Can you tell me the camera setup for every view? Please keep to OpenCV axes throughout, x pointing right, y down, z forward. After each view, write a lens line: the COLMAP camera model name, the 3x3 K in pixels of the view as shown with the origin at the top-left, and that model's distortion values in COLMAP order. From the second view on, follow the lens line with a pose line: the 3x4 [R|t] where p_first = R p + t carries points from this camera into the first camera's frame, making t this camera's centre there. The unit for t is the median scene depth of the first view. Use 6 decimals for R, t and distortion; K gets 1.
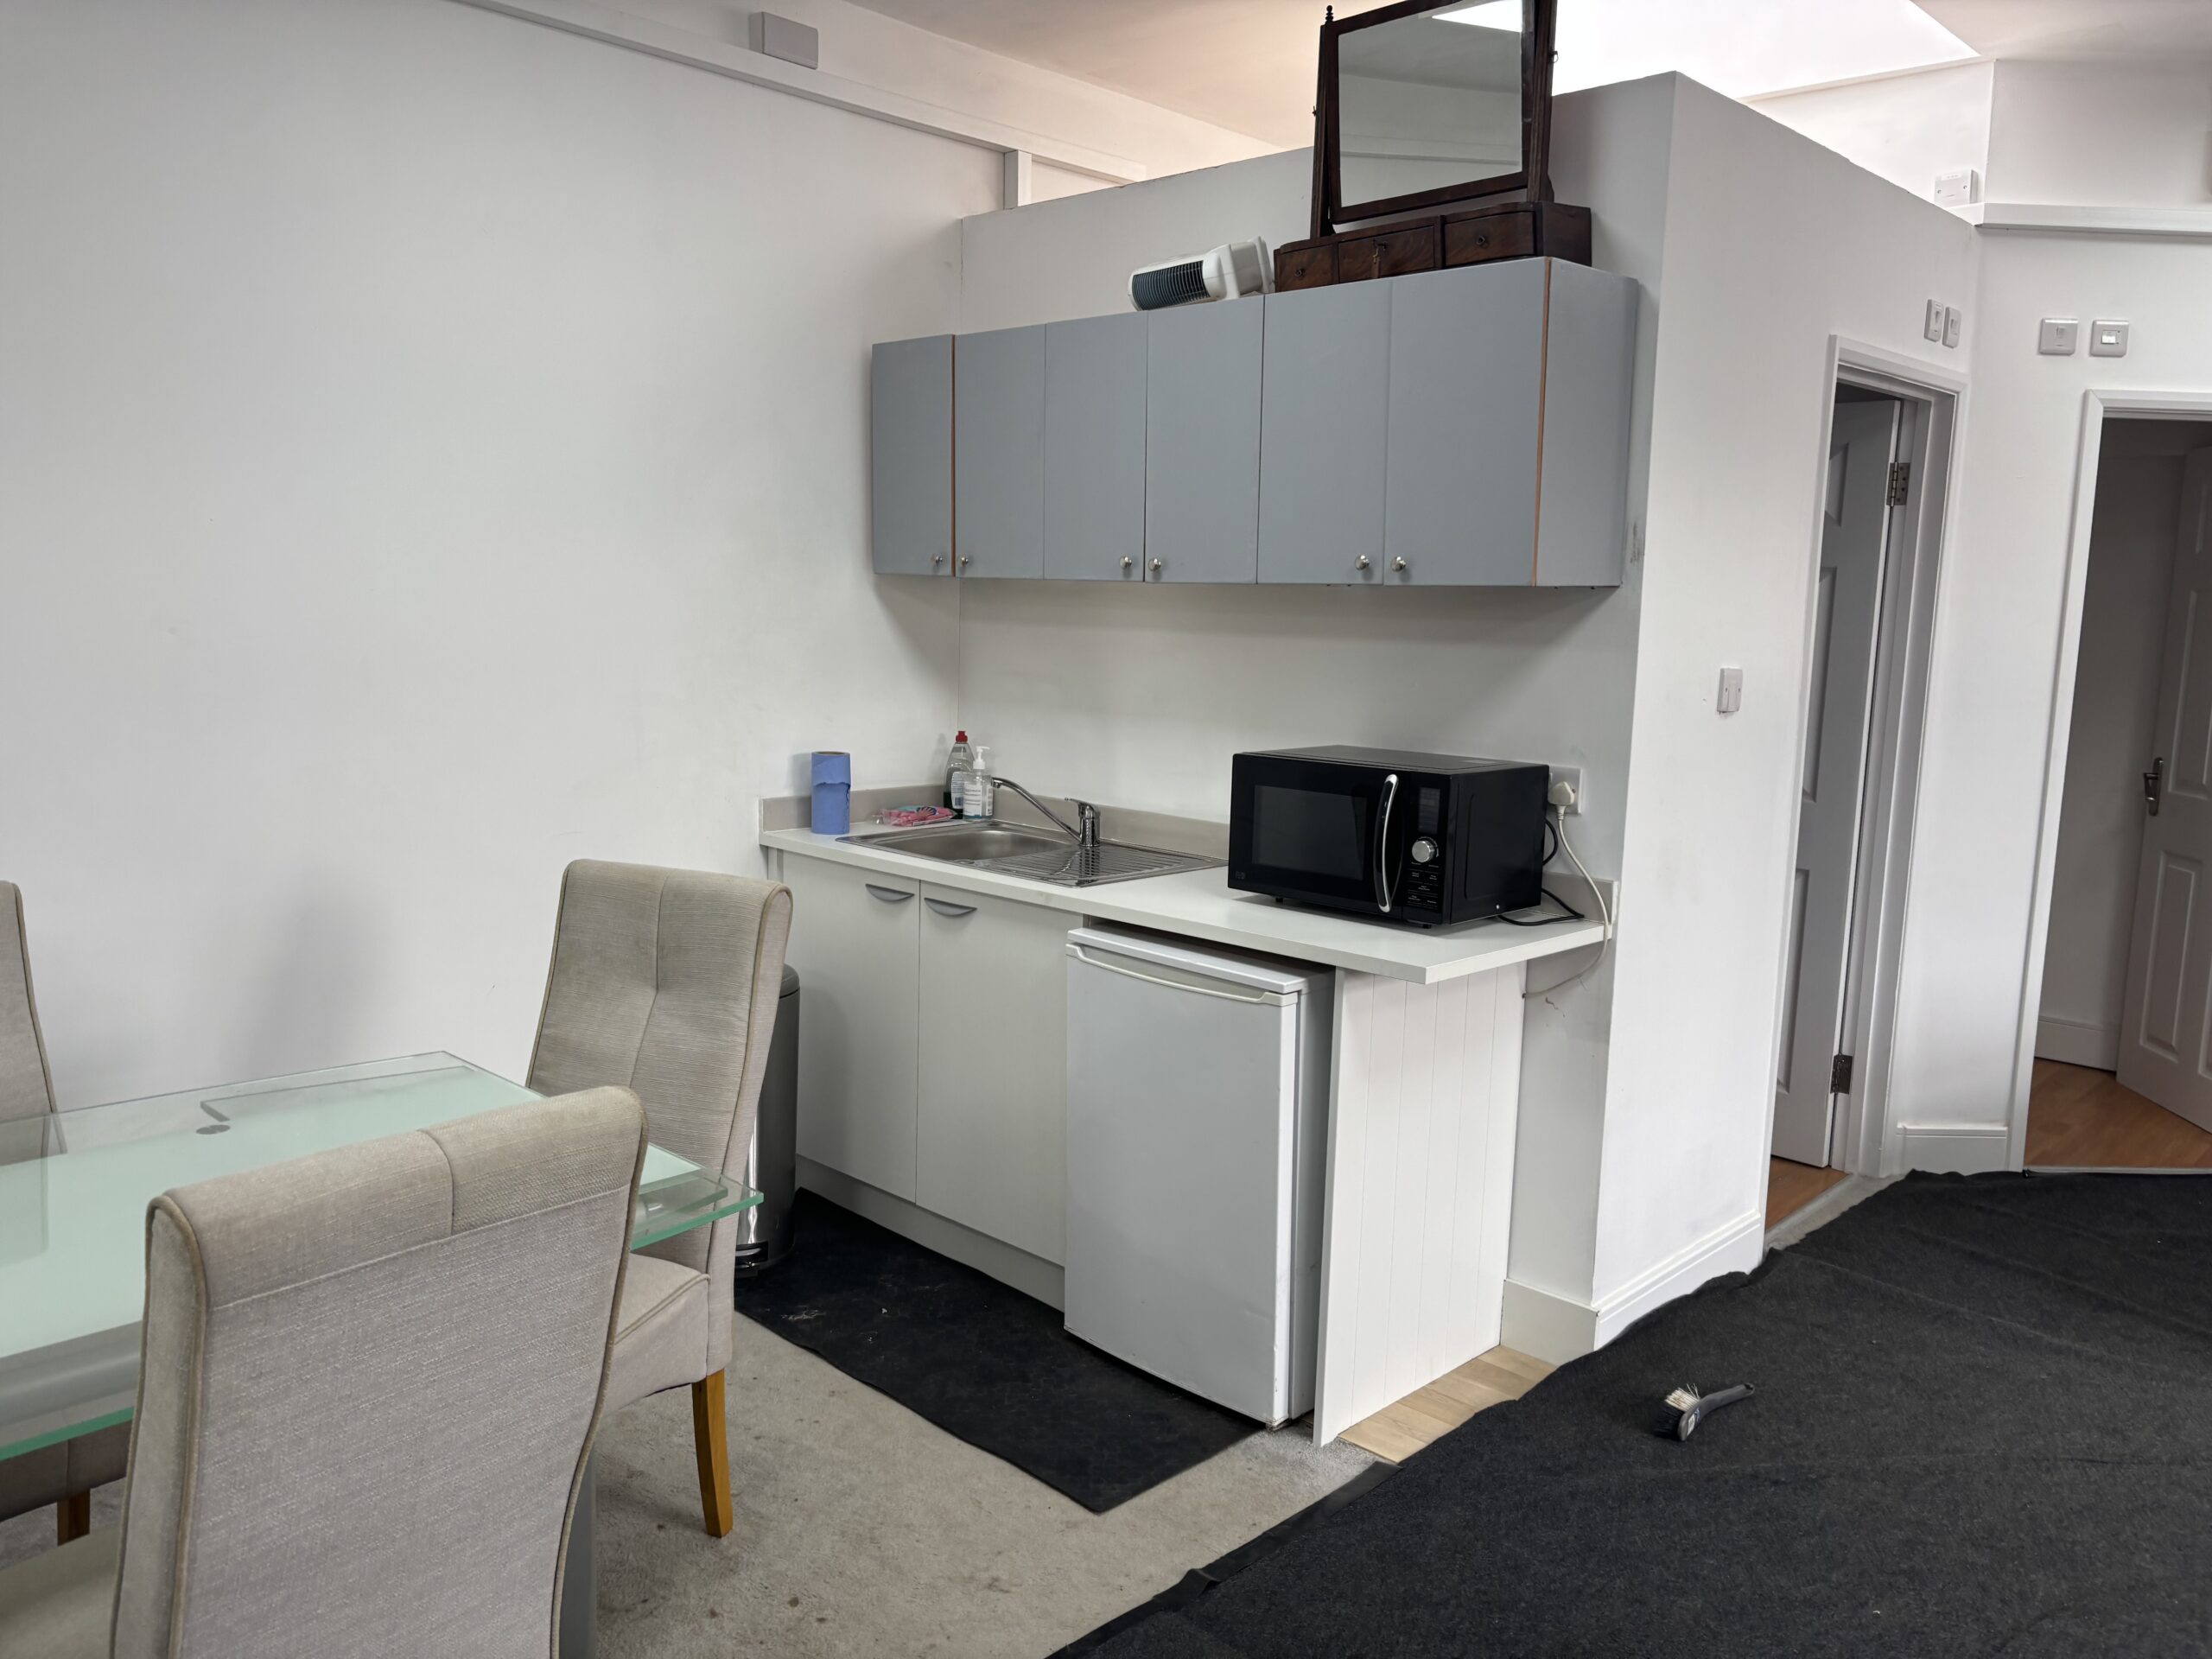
lens RADIAL K [[1721.5, 0, 1092.4], [0, 1721.5, 835.9], [0, 0, 1]] dist [0.051975, -0.045730]
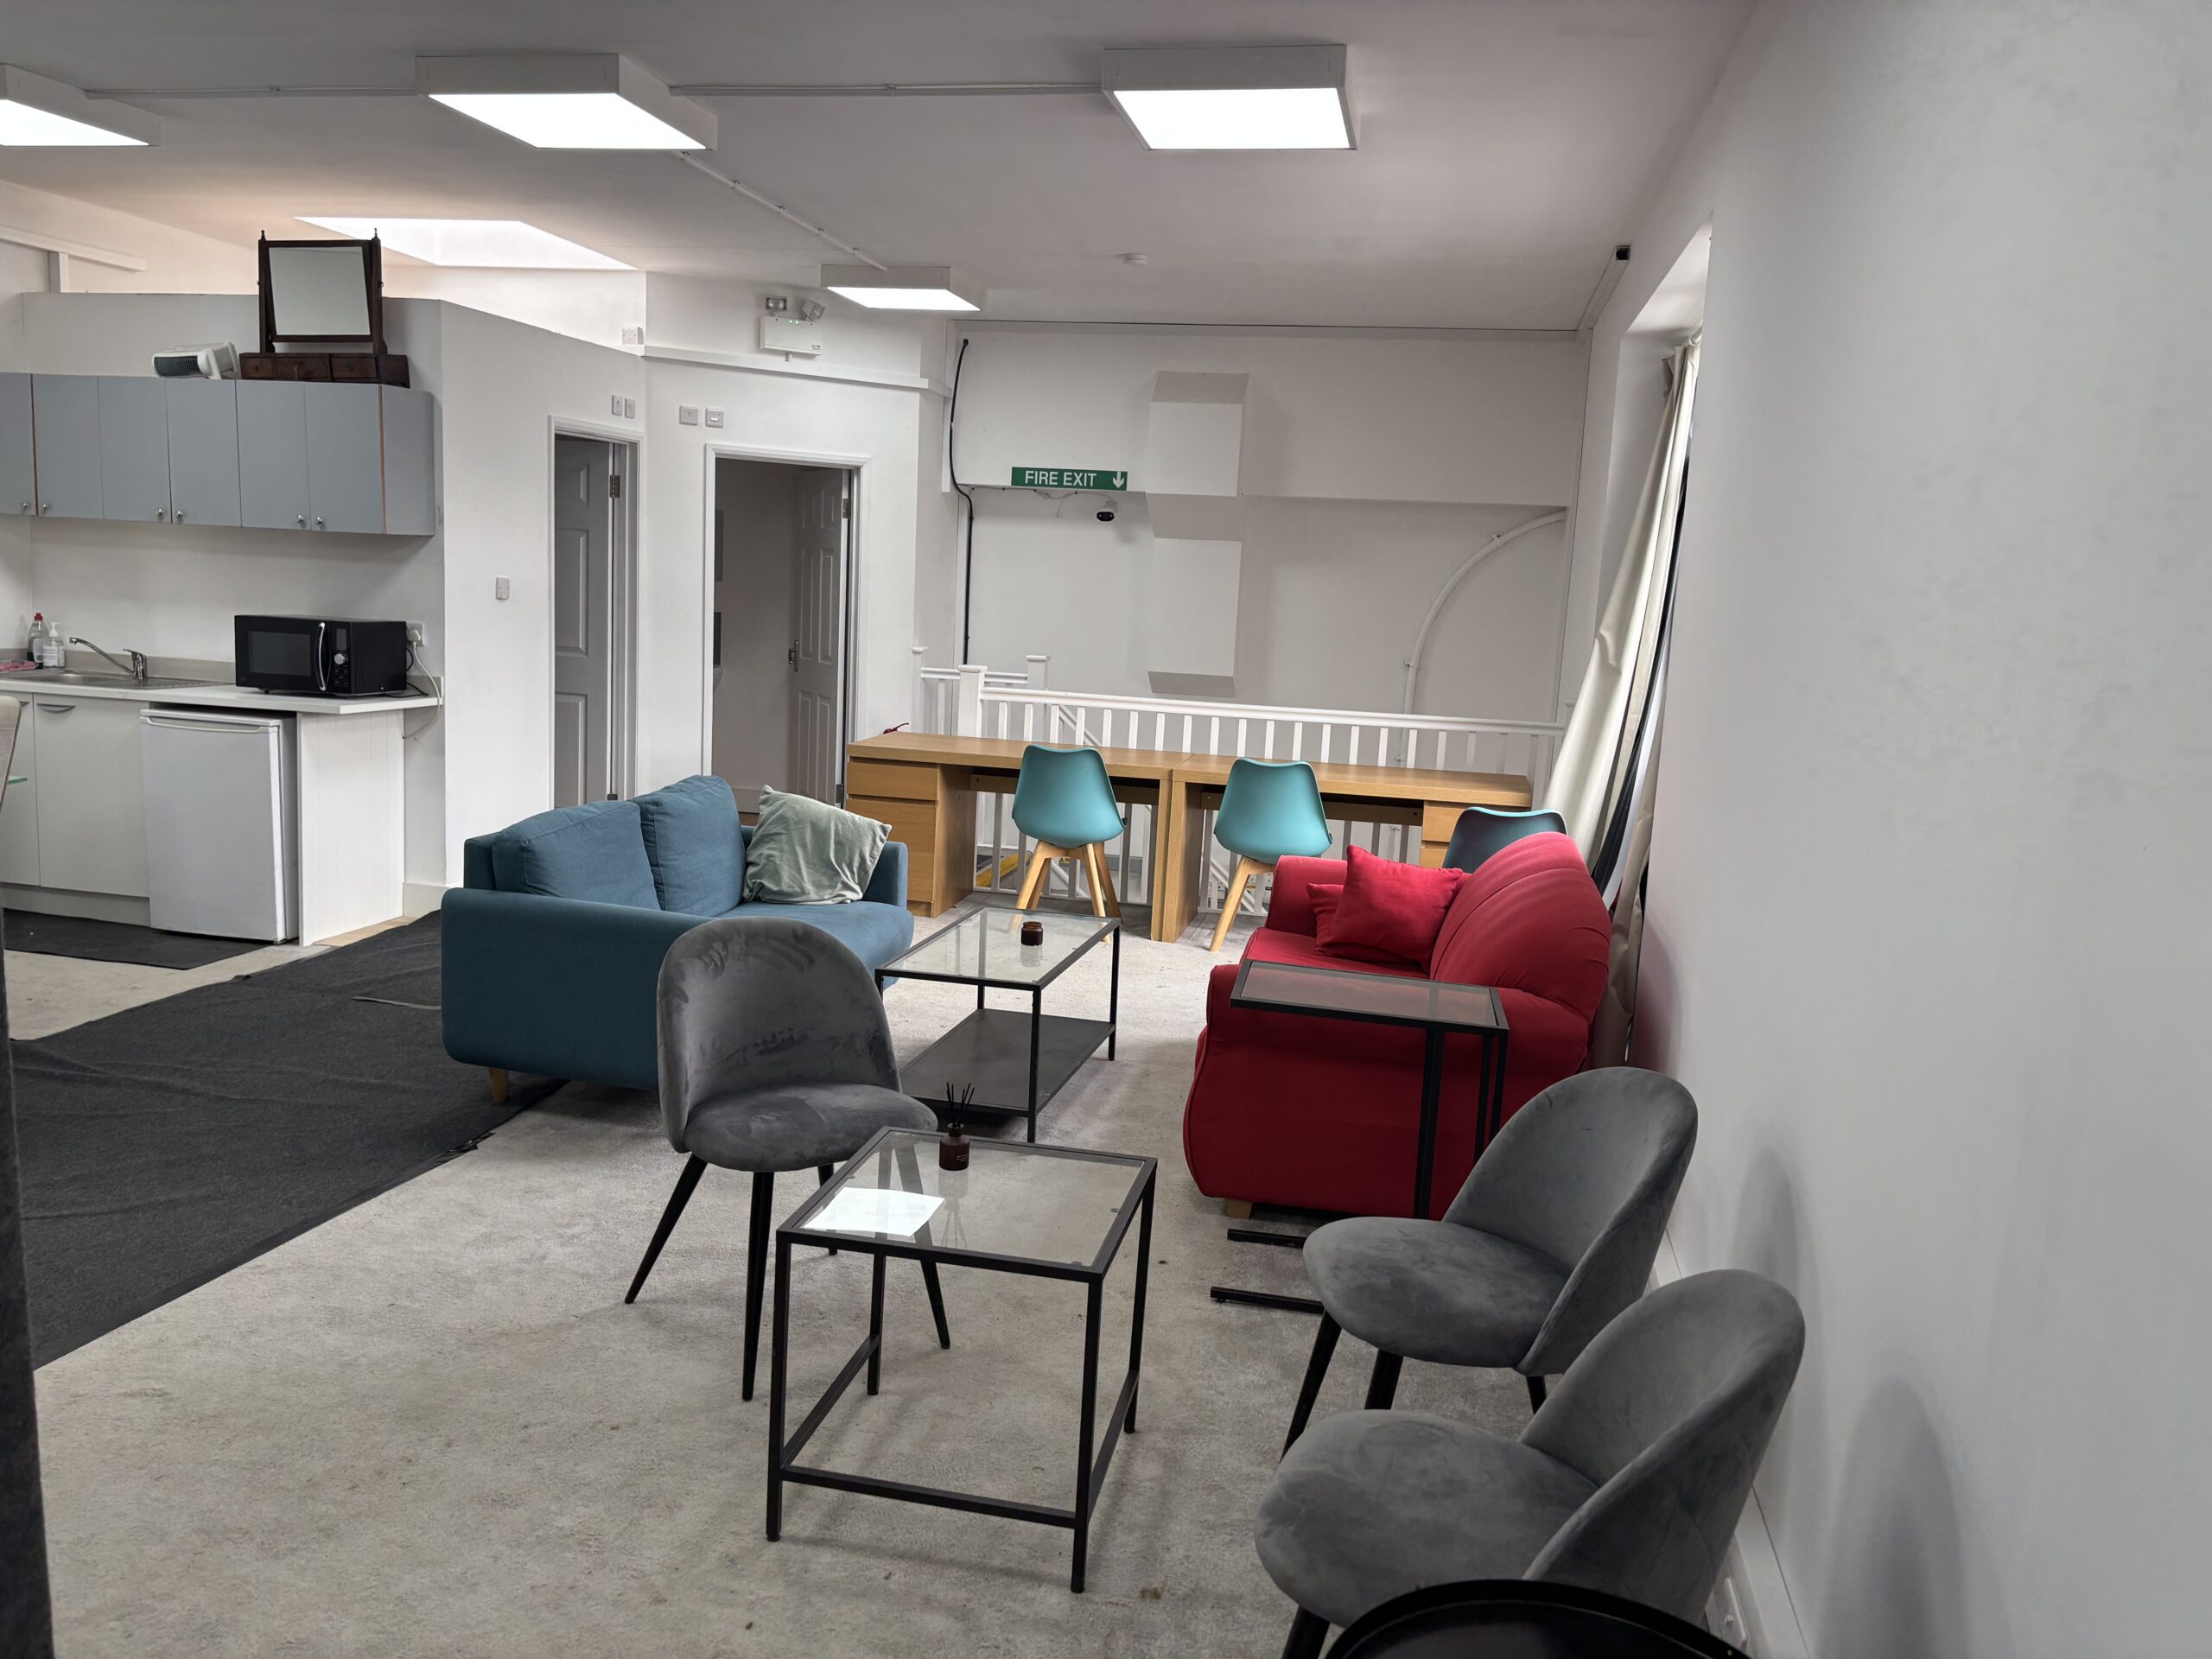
lens RADIAL K [[1721.5, 0, 1092.1], [0, 1721.5, 821.3], [0, 0, 1]] dist [0.051975, -0.045730]
pose [[0.853949, -0.056985, 0.517227, -0.117379], [0.045746, 0.998358, 0.034466, 0.157554], [-0.518342, -0.005771, 0.855154, -1.155965]]
